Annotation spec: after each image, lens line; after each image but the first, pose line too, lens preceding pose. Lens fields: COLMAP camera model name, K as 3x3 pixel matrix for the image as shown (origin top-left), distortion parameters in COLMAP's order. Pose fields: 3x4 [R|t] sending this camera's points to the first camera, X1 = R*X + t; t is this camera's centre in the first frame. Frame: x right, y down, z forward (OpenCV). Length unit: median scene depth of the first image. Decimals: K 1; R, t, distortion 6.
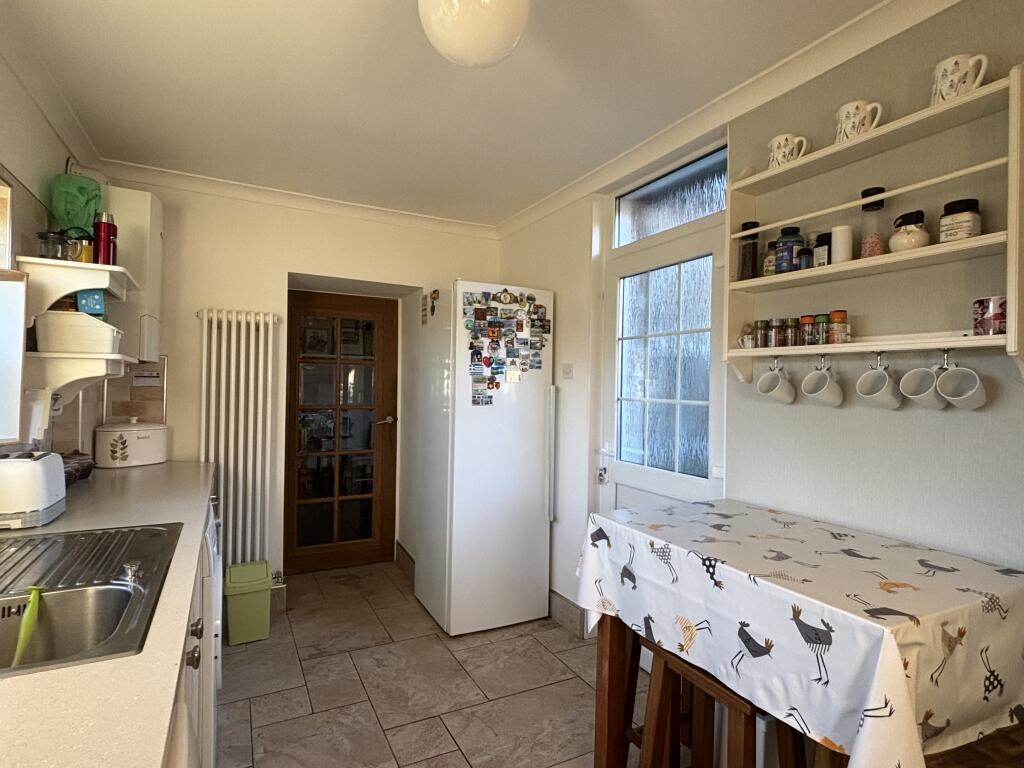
lens RADIAL K [[535.3, 0, 512.0], [0, 535.3, 384.0], [0, 0, 1]] dist [-0.001608, -0.000325]
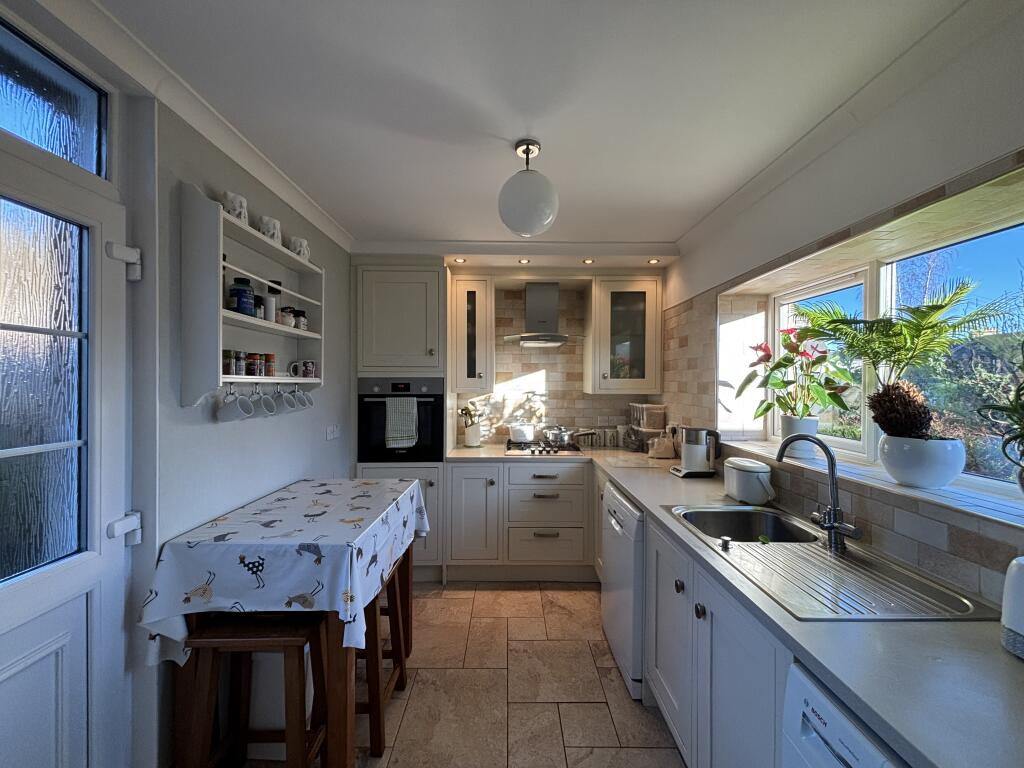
lens RADIAL K [[409.4, 0, 512.0], [0, 409.4, 384.0], [0, 0, 1]] dist [0.000363, 0.000033]
pose [[-0.890050, -0.029708, 0.454894, -0.500857], [-0.027586, 0.999556, 0.011304, -0.083530], [-0.455028, -0.002488, -0.890474, 1.681199]]
